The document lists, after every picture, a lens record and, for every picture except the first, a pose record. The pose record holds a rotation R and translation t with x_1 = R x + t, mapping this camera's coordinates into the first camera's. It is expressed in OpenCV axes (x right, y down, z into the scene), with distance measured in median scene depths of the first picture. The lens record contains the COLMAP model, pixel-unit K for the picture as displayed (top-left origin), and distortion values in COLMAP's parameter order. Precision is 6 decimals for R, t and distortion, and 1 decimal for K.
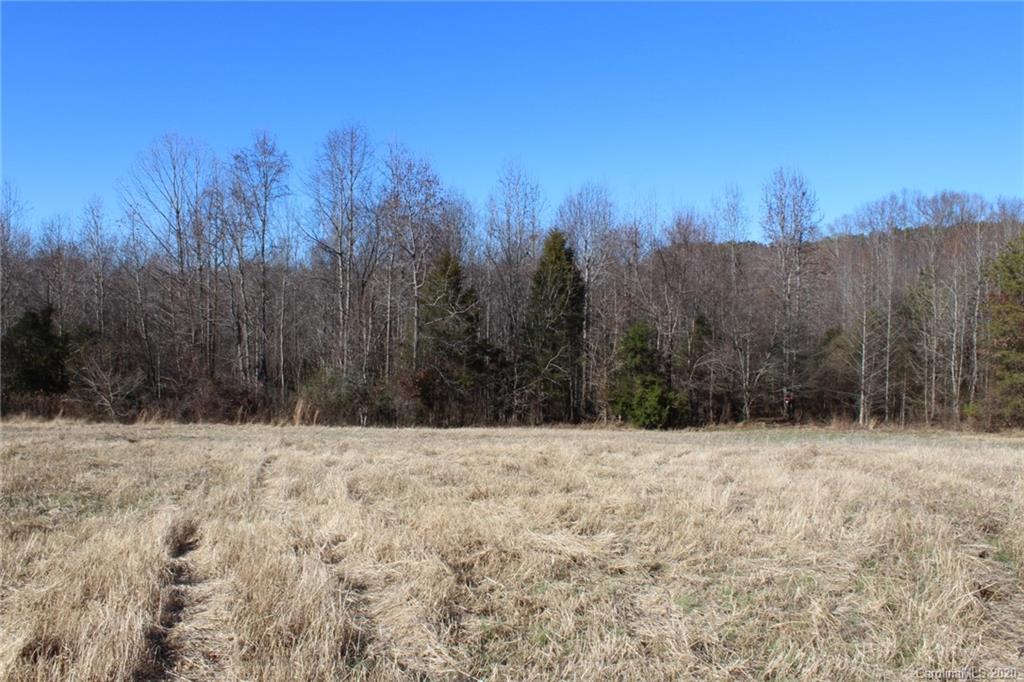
lens RADIAL K [[848.8, 0, 514.2], [0, 848.8, 340.2], [0, 0, 1]] dist [-0.169356, 0.142990]
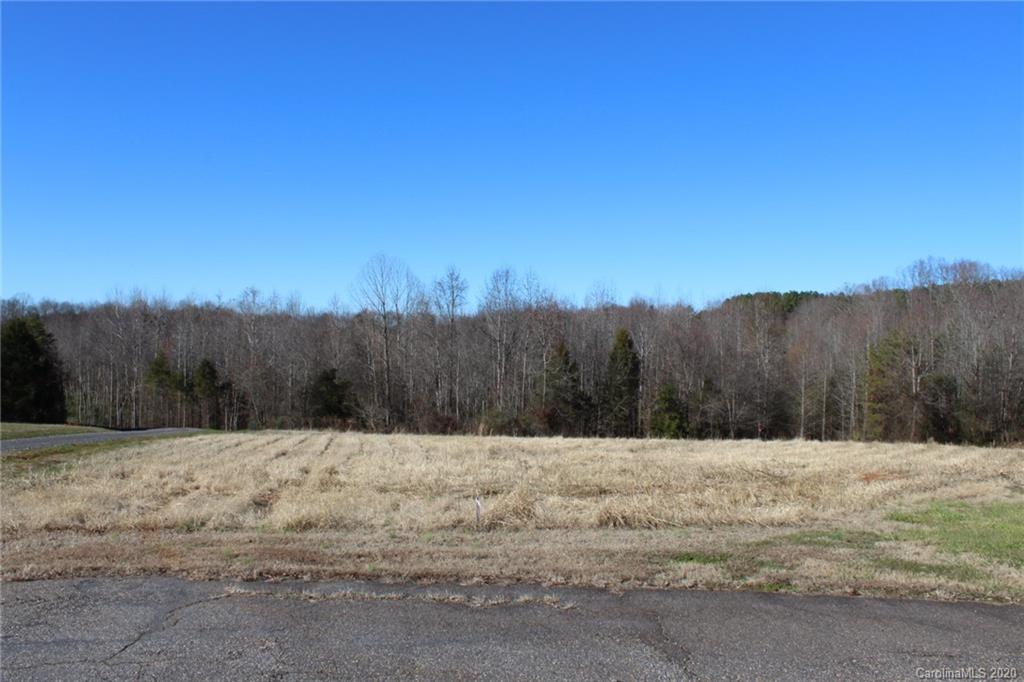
lens RADIAL K [[848.8, 0, 508.6], [0, 848.8, 340.7], [0, 0, 1]] dist [-0.169356, 0.142990]
pose [[0.994576, 0.011023, -0.103427, -0.004581], [-0.015052, 0.999154, -0.038260, -0.037174], [0.102918, 0.039609, 0.993901, -0.793152]]
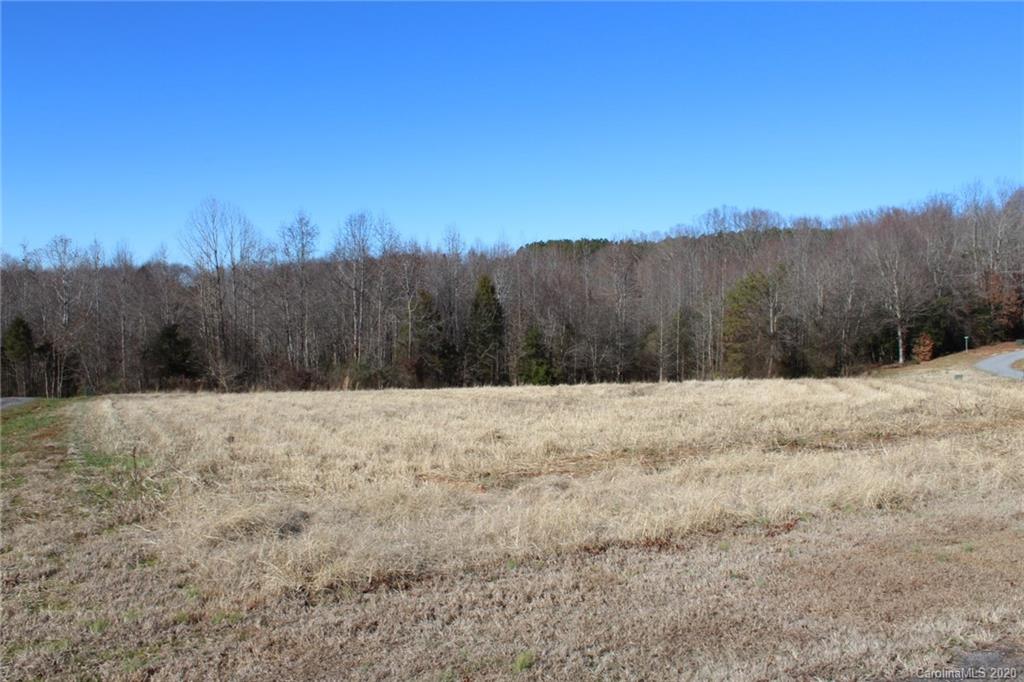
lens RADIAL K [[848.8, 0, 506.4], [0, 848.8, 337.9], [0, 0, 1]] dist [-0.169356, 0.142990]
pose [[0.987537, -0.014427, 0.156727, -0.184599], [0.011869, 0.999781, 0.017246, -0.033545], [-0.156942, -0.015171, 0.987491, -0.728501]]
